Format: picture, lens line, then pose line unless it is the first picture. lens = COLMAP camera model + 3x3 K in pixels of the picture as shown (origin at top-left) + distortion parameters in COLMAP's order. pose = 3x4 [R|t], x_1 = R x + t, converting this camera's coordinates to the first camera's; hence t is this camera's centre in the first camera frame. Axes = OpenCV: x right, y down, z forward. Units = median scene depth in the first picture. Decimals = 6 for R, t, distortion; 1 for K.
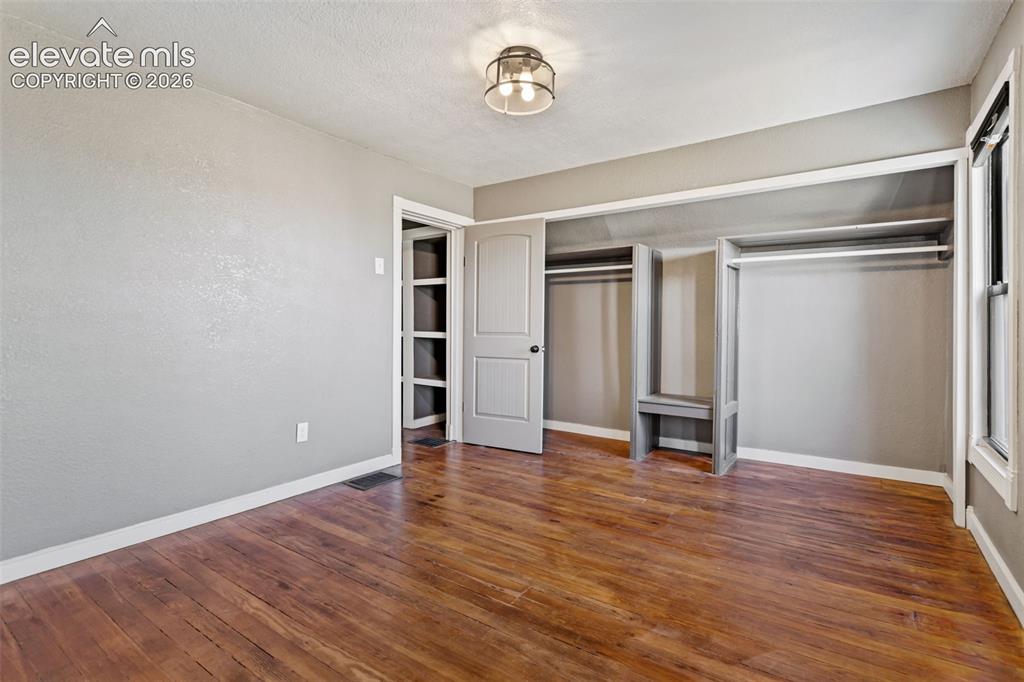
lens RADIAL K [[483.9, 0, 511.8], [0, 483.9, 332.9], [0, 0, 1]] dist [-0.002297, 0.001745]
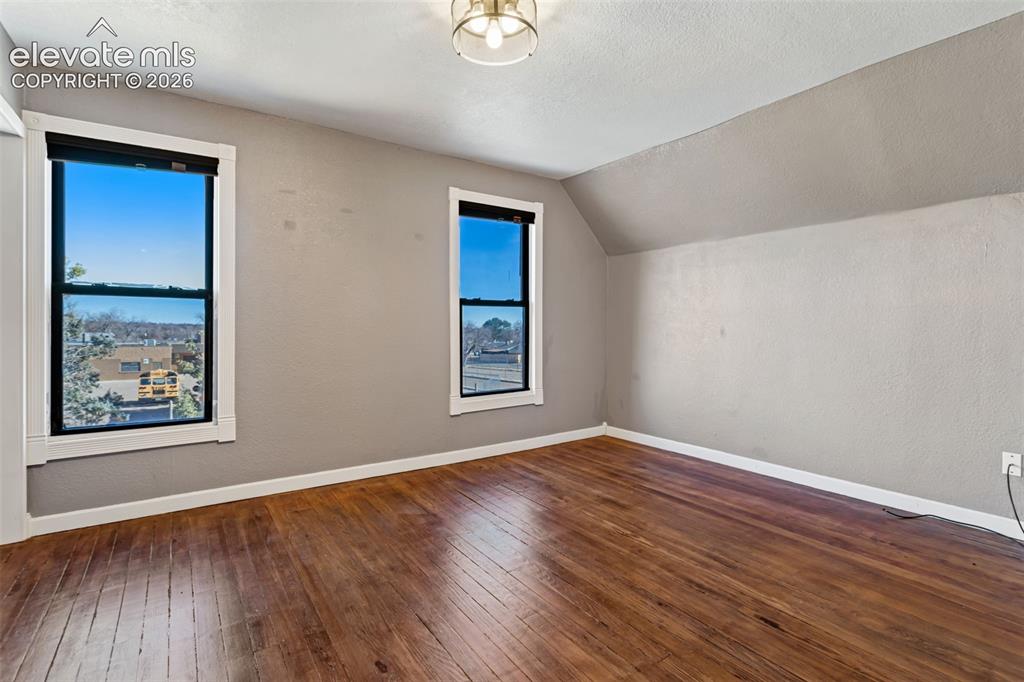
lens RADIAL K [[483.9, 0, 514.8], [0, 483.9, 330.8], [0, 0, 1]] dist [-0.002297, 0.001745]
pose [[-0.937290, -0.007934, 0.348459, -0.359419], [-0.001001, 0.999798, 0.020072, -0.023170], [-0.348548, 0.018465, -0.937109, 2.084818]]
